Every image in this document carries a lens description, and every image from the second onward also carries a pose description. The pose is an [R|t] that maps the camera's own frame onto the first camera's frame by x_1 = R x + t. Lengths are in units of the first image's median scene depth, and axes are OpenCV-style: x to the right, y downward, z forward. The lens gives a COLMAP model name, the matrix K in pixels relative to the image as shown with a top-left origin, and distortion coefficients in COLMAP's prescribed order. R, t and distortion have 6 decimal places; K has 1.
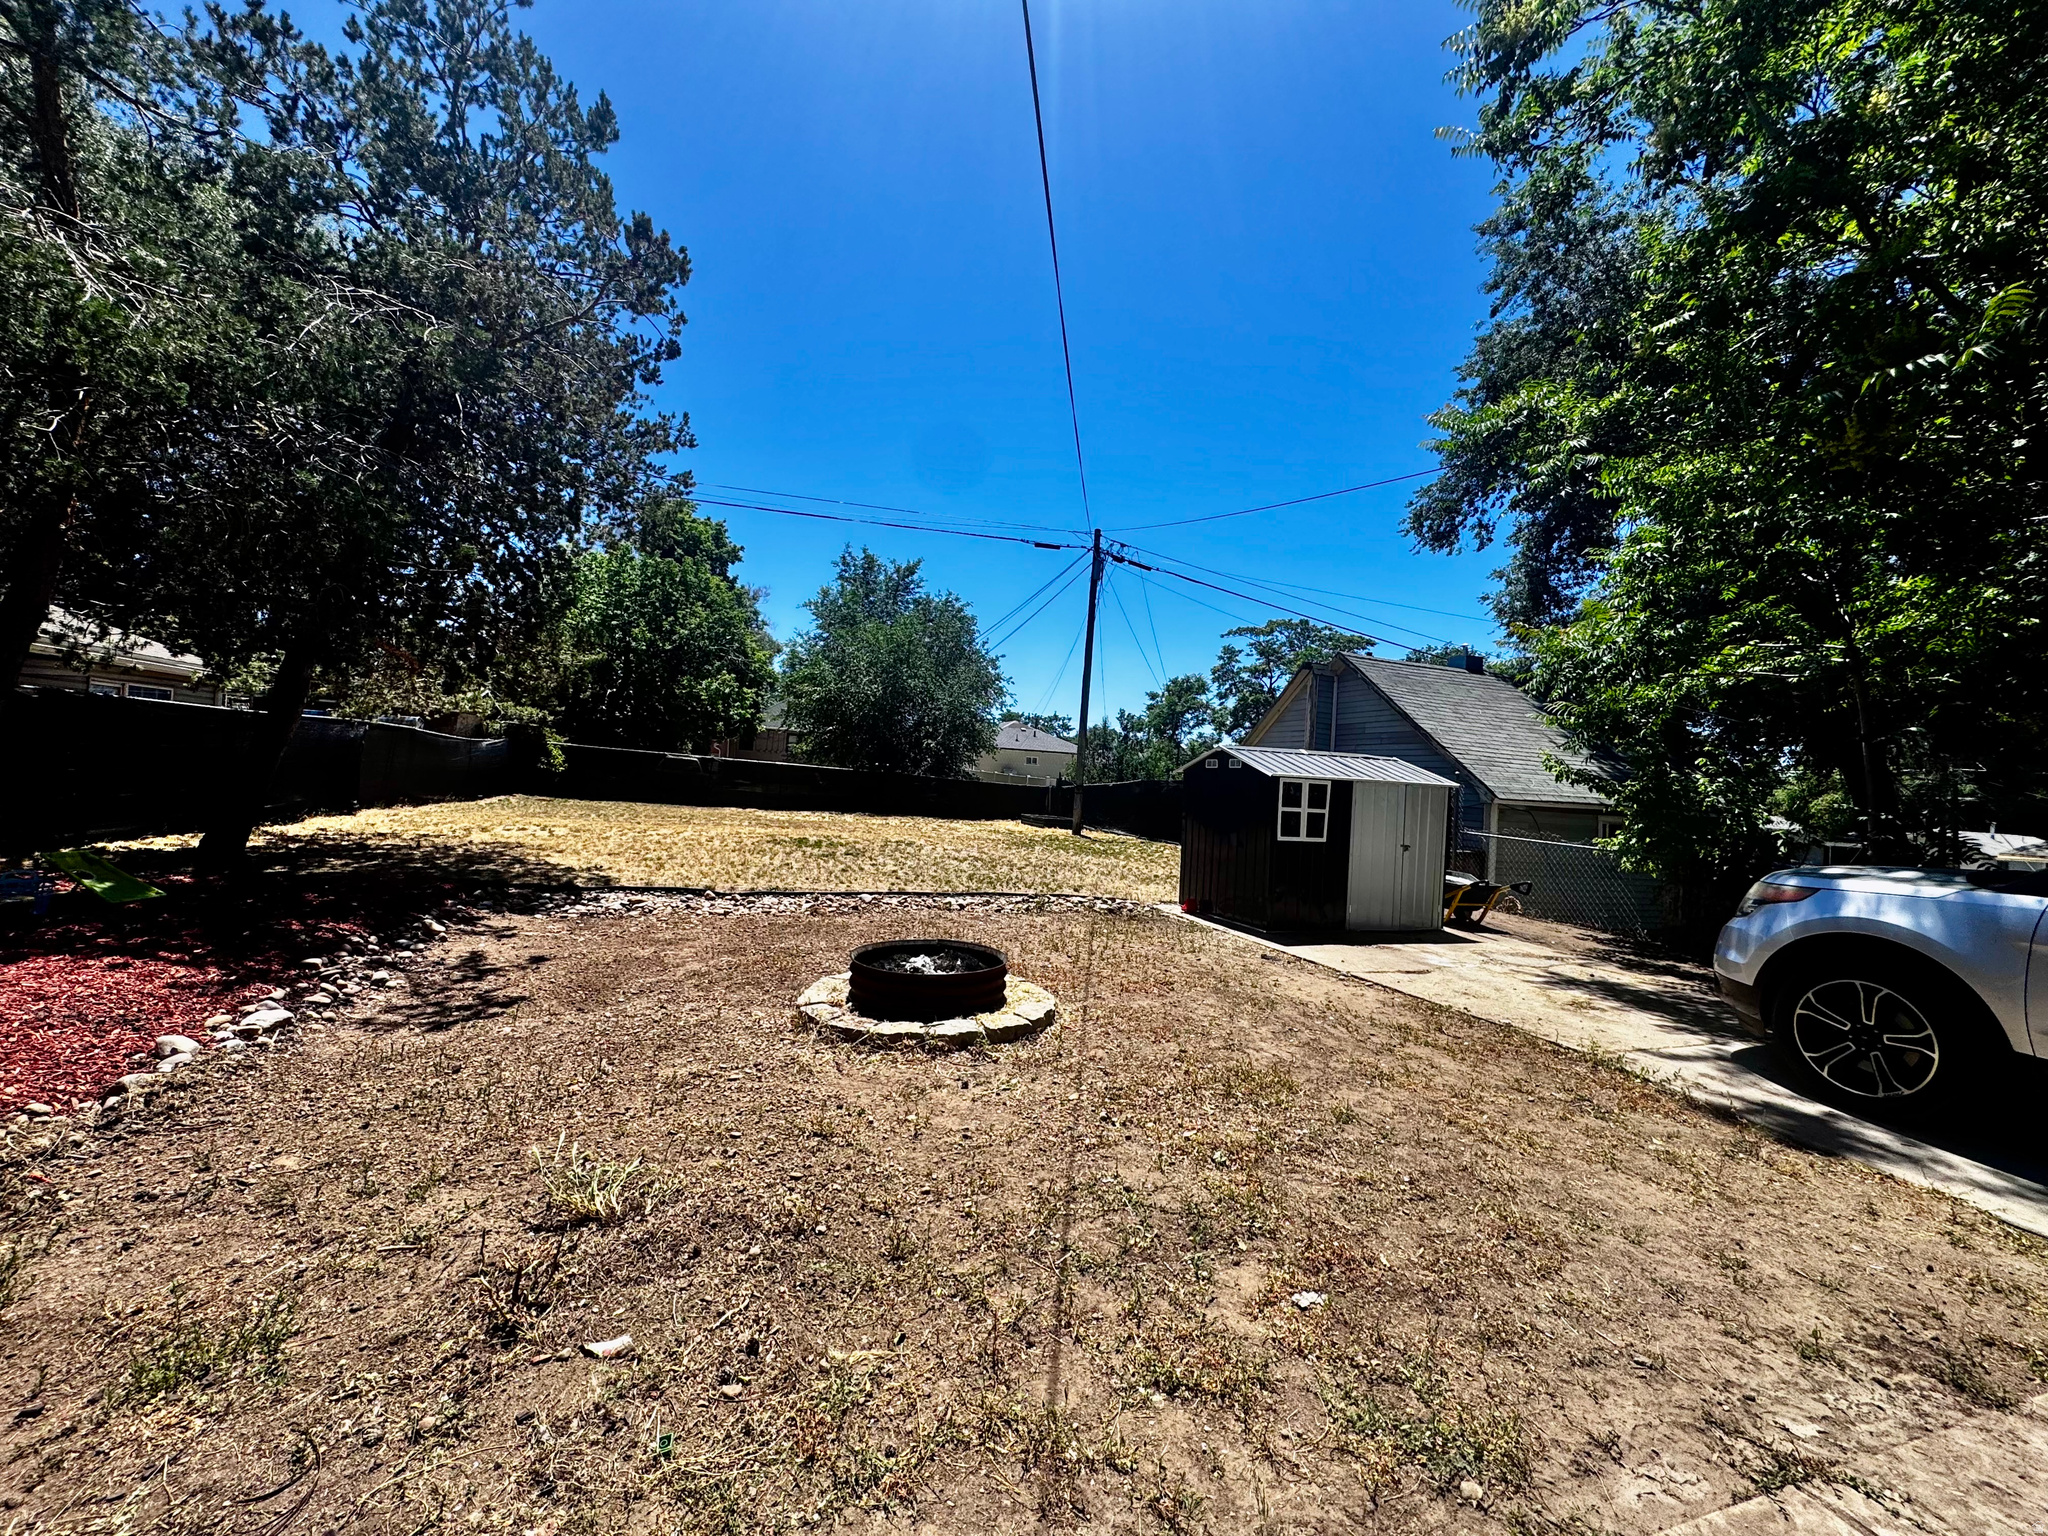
lens RADIAL K [[823.3, 0, 1026.4], [0, 823.3, 768.2], [0, 0, 1]] dist [-0.000802, 0.000812]
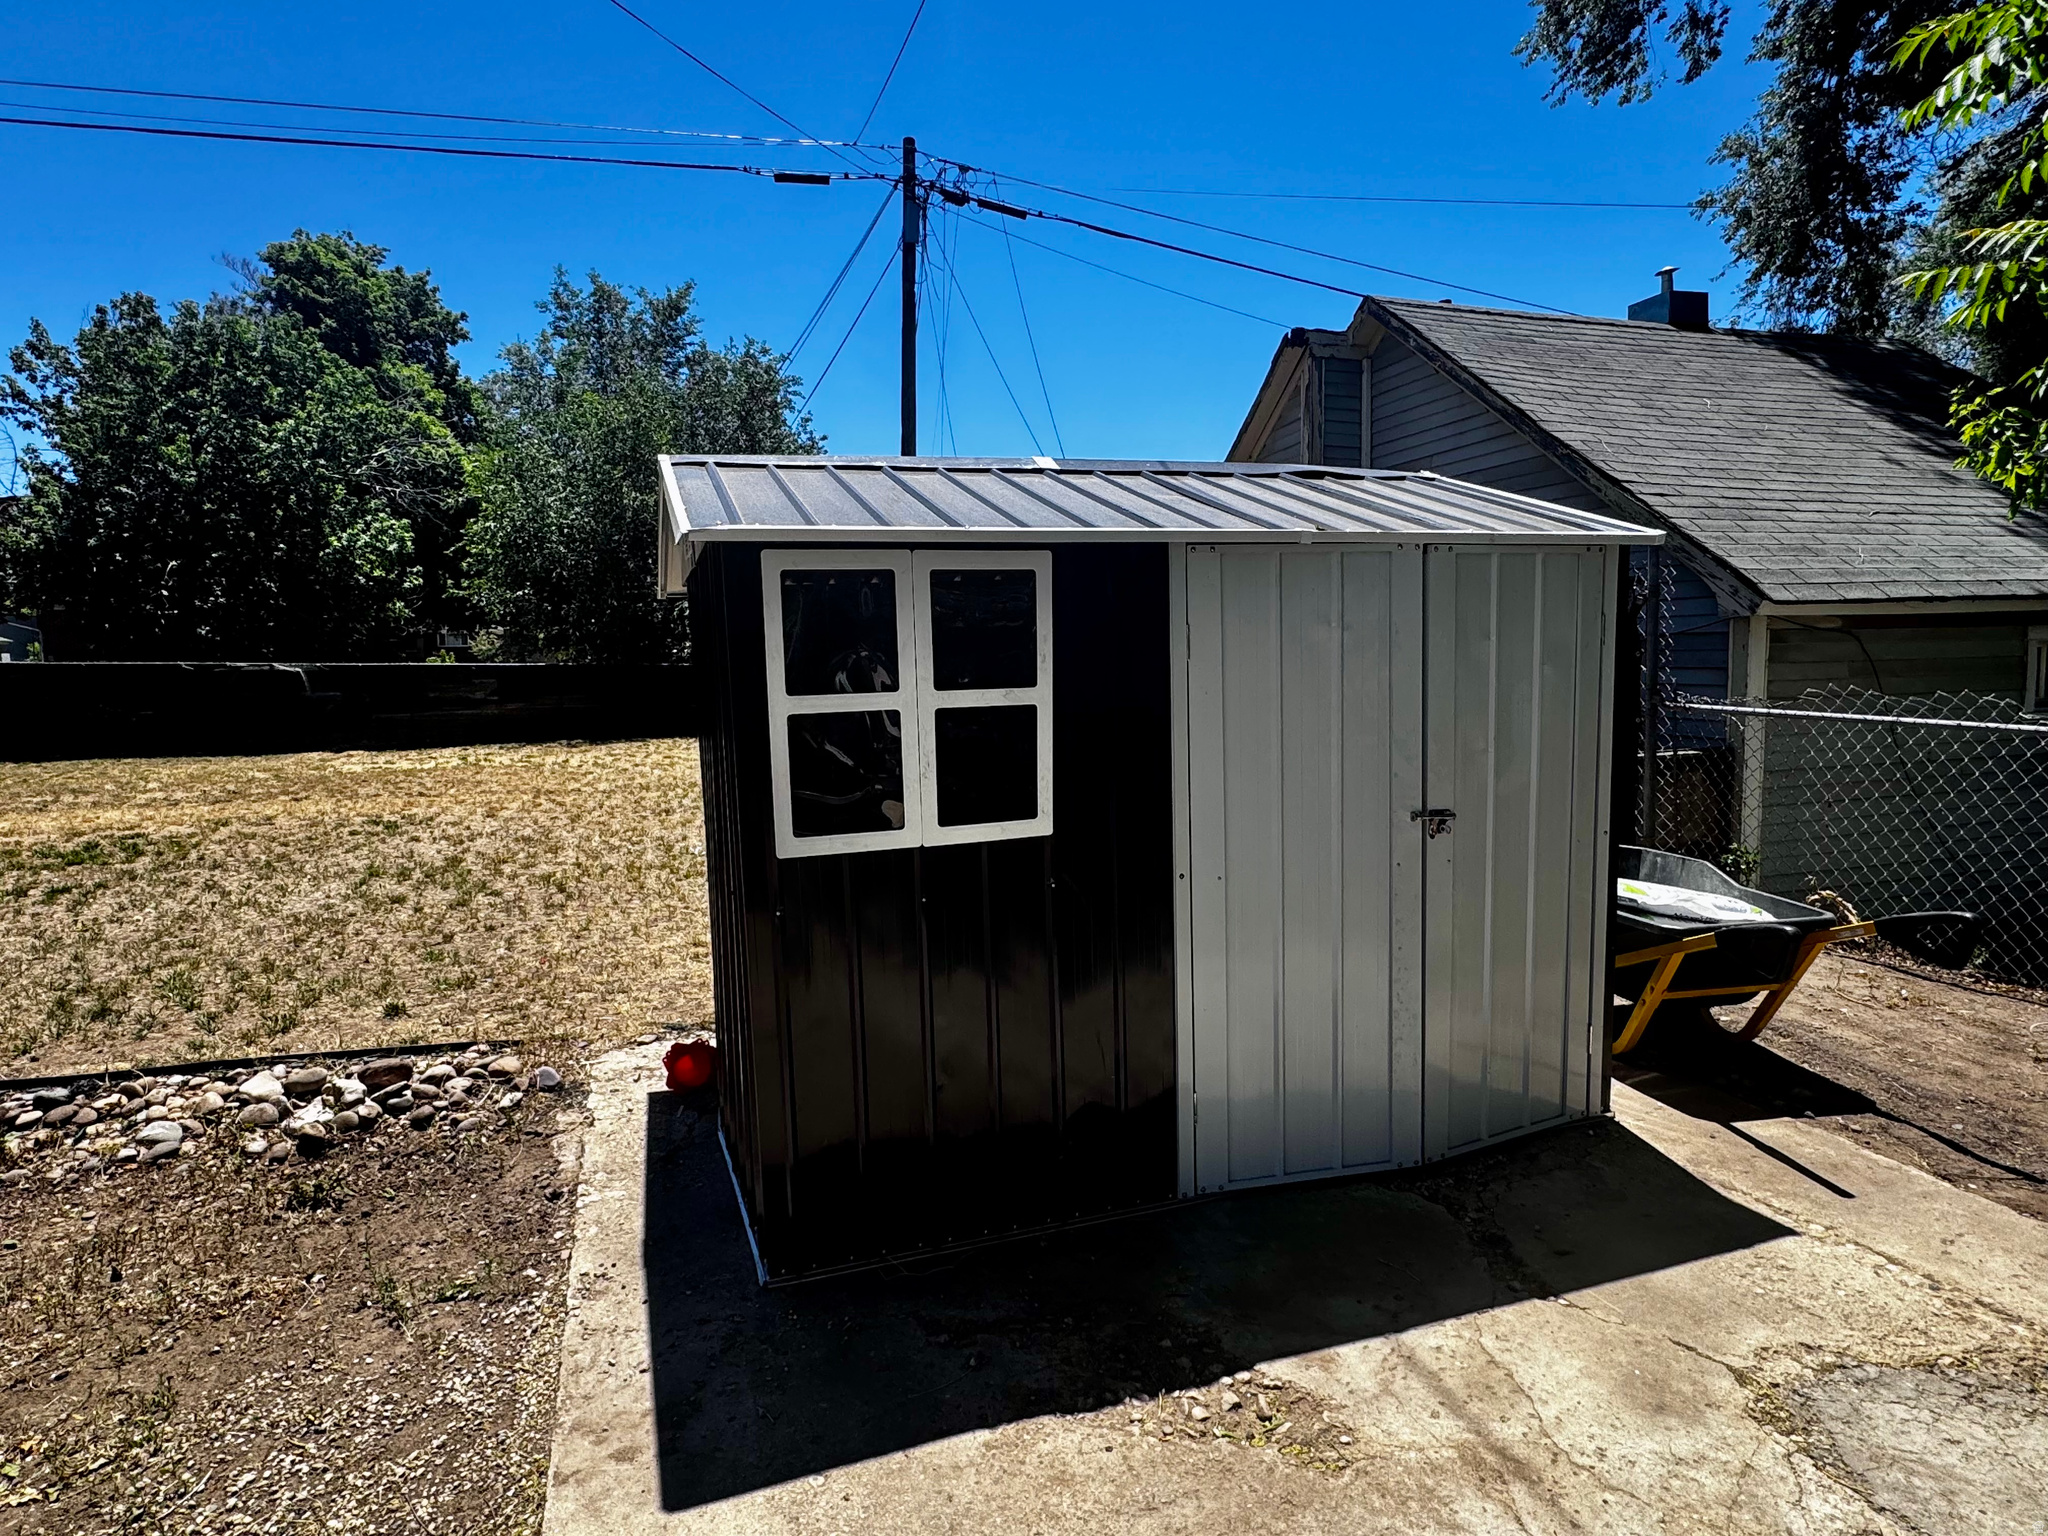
lens RADIAL K [[1135.8, 0, 1024.0], [0, 1135.8, 768.0], [0, 0, 1]] dist [-0.000414, -0.000063]
pose [[0.996190, -0.081268, -0.031625, 0.291209], [0.084305, 0.990243, 0.110953, 0.029927], [0.022300, -0.113196, 0.993322, 0.555263]]
